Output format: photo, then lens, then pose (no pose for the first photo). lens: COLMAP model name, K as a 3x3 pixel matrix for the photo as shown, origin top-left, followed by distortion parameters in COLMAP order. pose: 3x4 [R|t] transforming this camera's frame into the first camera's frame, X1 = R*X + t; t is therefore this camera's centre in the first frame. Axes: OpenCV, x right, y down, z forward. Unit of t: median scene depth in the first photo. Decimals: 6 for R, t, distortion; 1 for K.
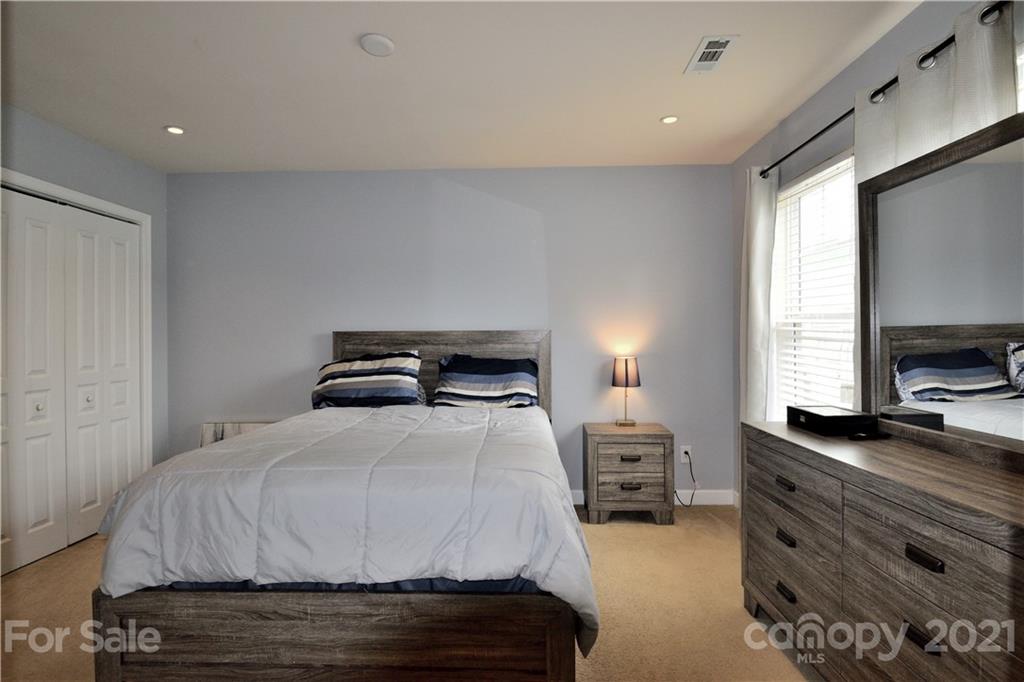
lens RADIAL K [[528.5, 0, 508.6], [0, 528.5, 340.7], [0, 0, 1]] dist [-0.000747, -0.001499]
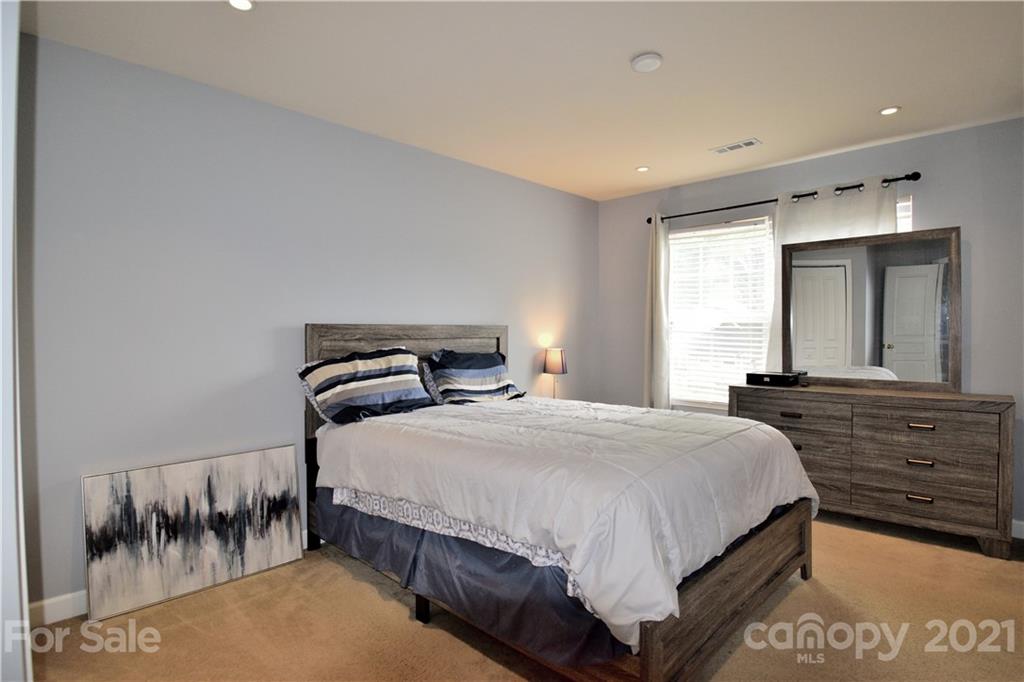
lens RADIAL K [[528.5, 0, 508.8], [0, 528.5, 340.4], [0, 0, 1]] dist [-0.000747, -0.001499]
pose [[0.670131, -0.008922, 0.742189, -0.743486], [0.007597, 0.999958, 0.005161, 0.005151], [-0.742204, 0.002180, 0.670171, 0.284414]]
